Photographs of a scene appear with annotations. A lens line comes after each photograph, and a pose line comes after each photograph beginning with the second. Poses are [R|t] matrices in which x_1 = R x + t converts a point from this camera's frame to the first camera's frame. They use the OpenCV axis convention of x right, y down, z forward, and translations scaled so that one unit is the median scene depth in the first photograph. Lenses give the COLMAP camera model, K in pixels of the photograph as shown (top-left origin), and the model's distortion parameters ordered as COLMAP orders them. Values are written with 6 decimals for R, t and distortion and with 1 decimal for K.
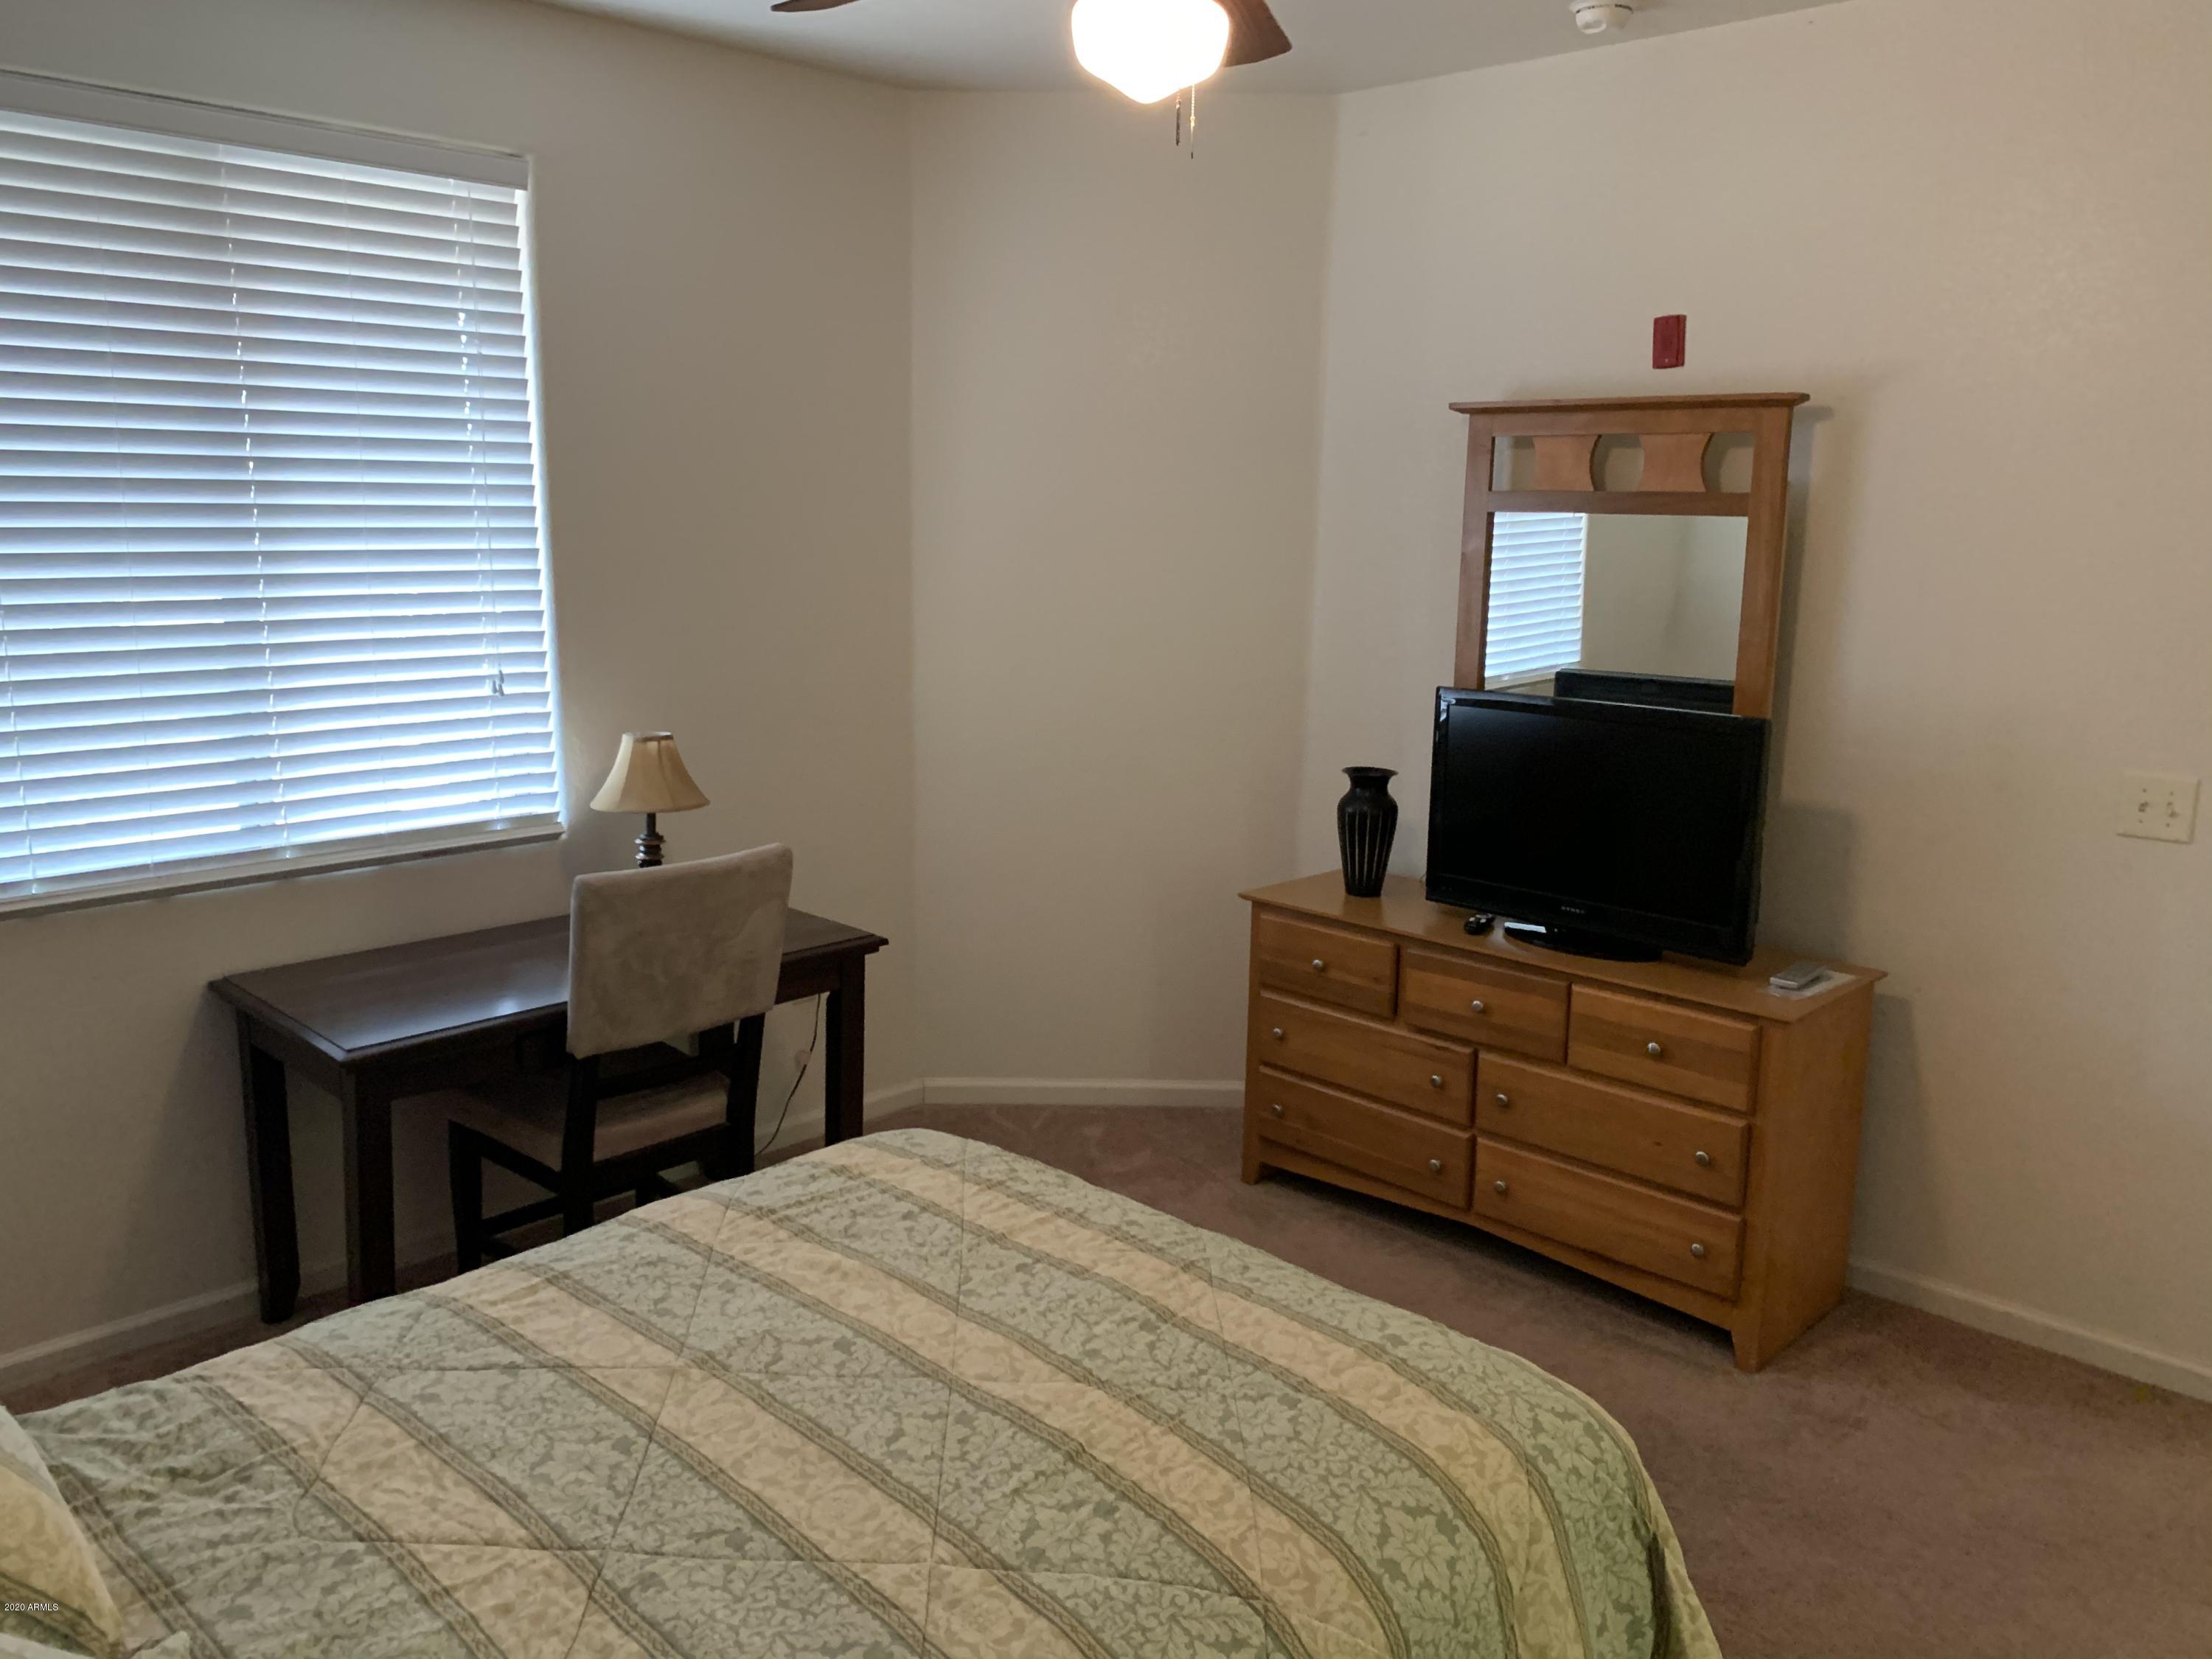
lens RADIAL K [[1706.0, 0, 1104.3], [0, 1706.0, 825.8], [0, 0, 1]] dist [0.004225, -0.000076]
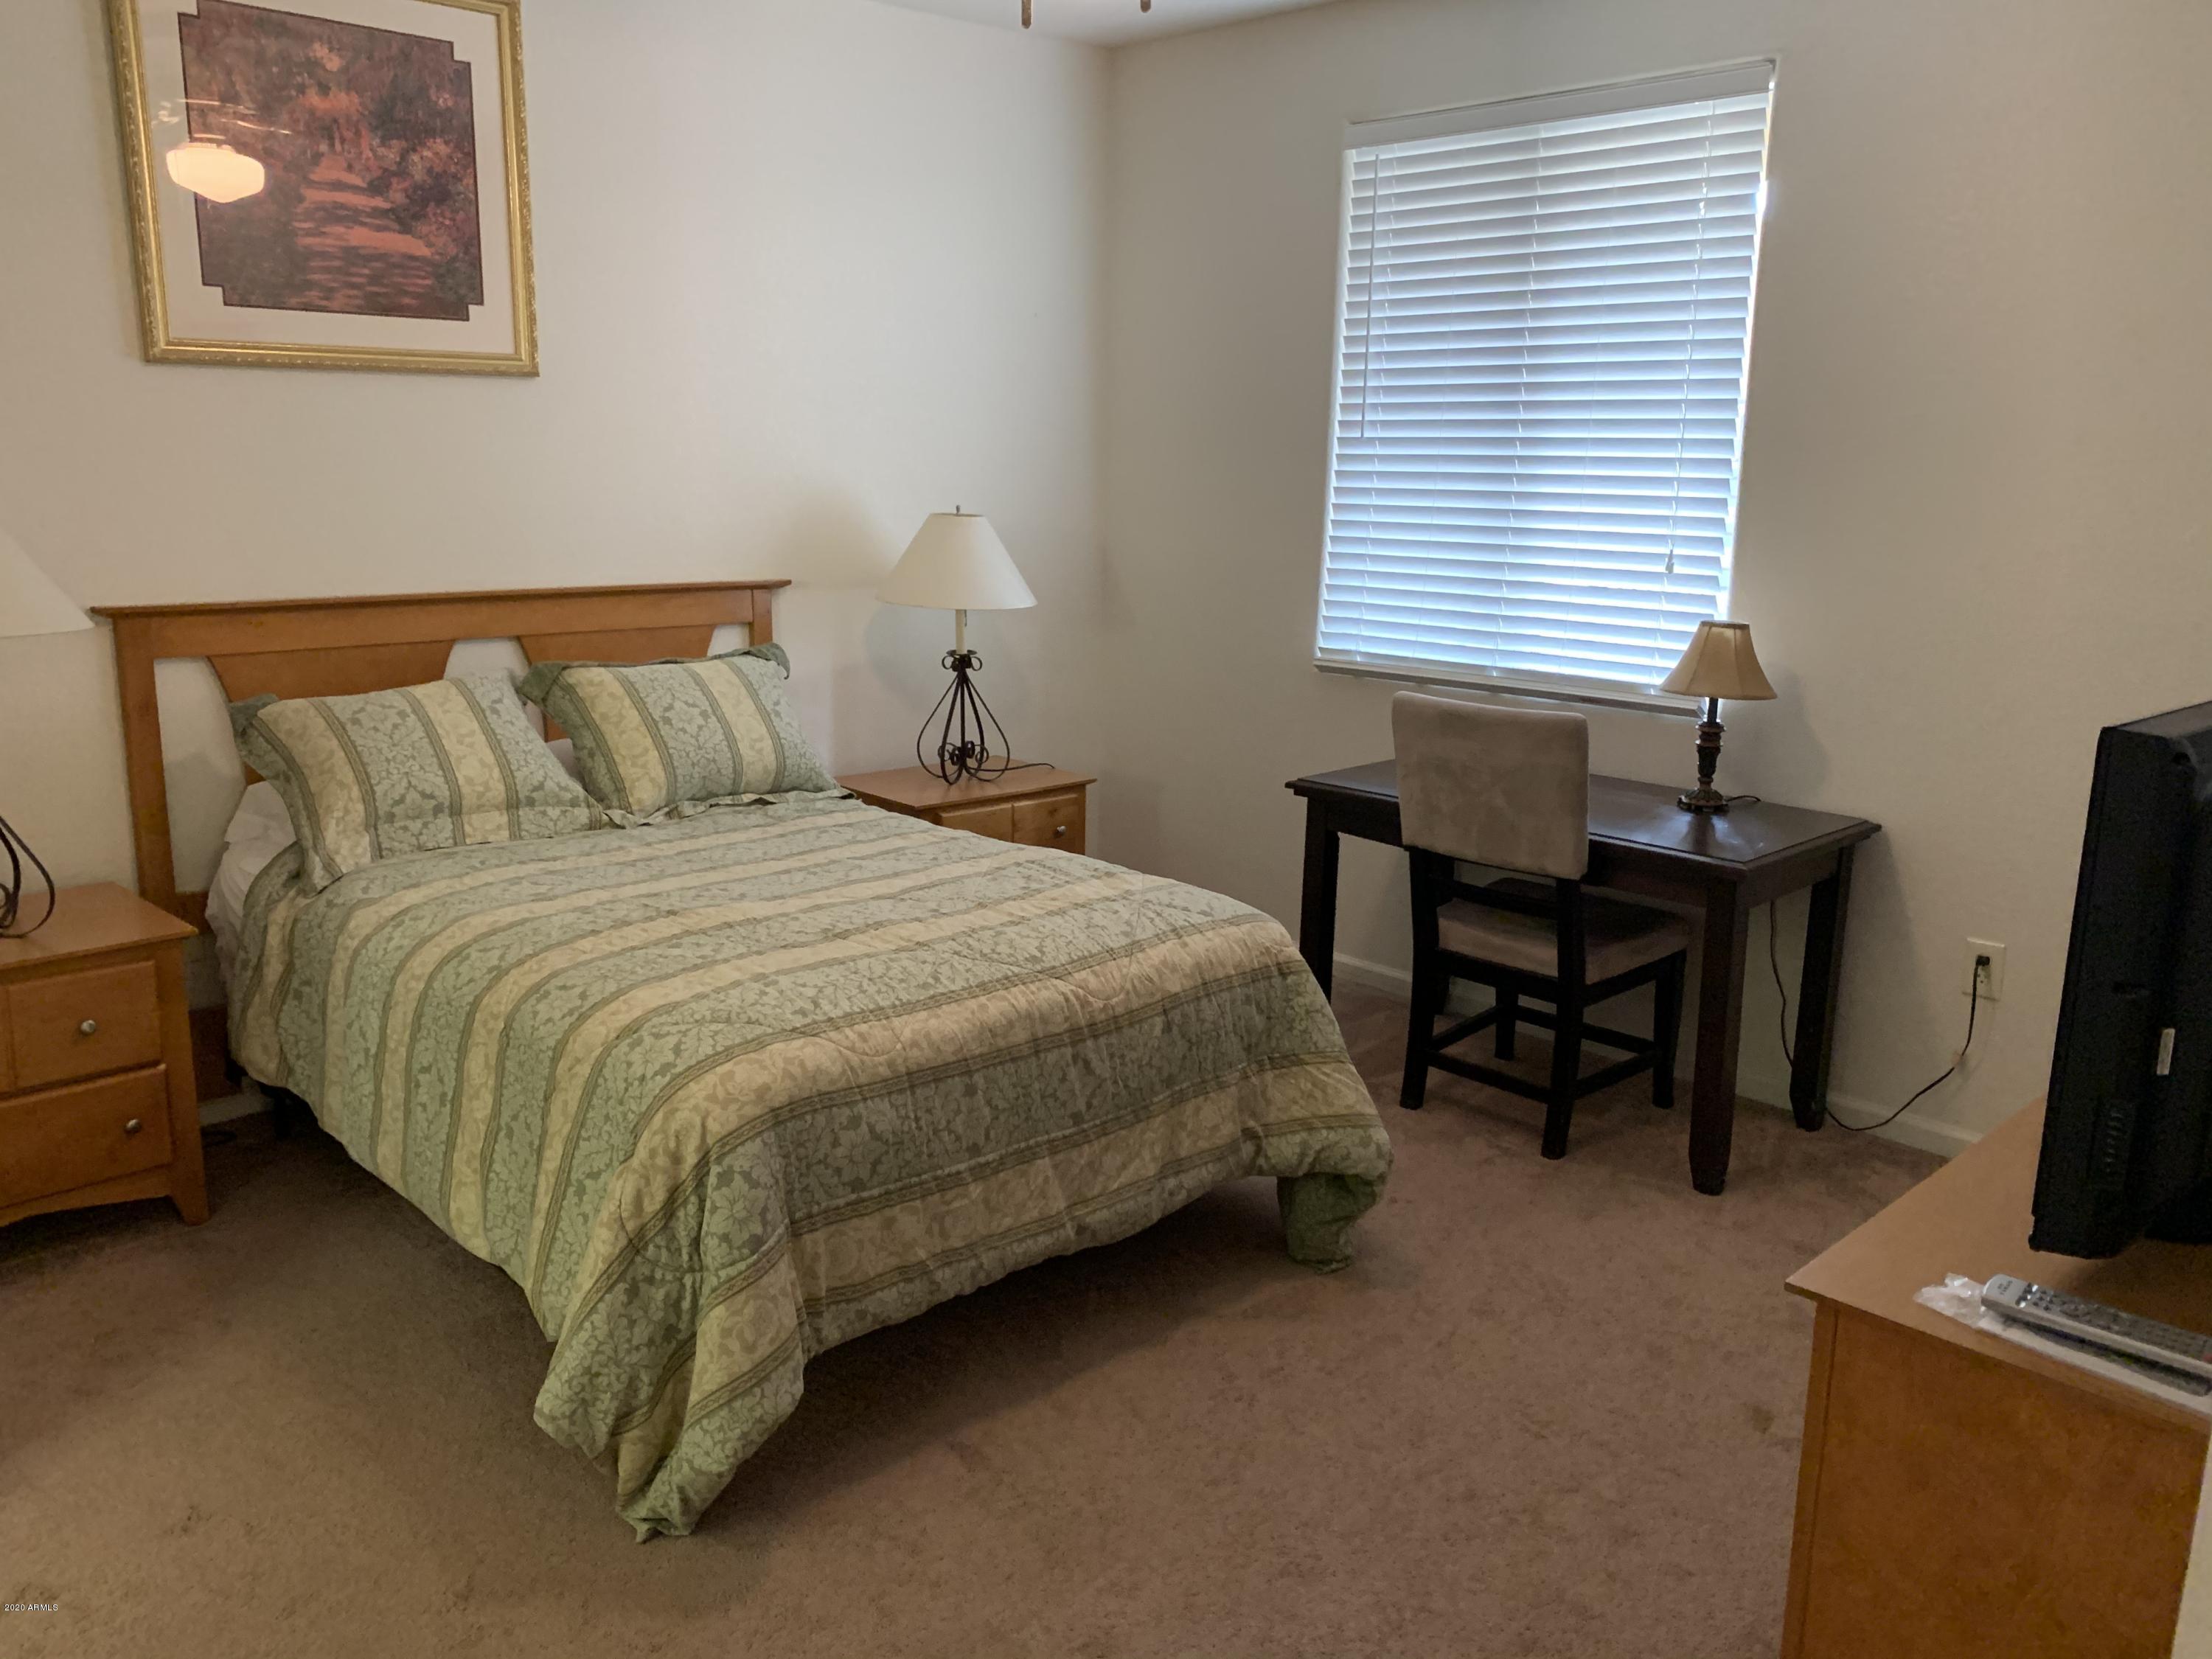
lens RADIAL K [[1706.0, 0, 1110.3], [0, 1706.0, 825.6], [0, 0, 1]] dist [0.004225, -0.000076]
pose [[-0.035218, 0.197714, -0.979627, 1.005060], [-0.211341, 0.956593, 0.200662, -0.086201], [0.976778, 0.214102, 0.008096, 0.883927]]
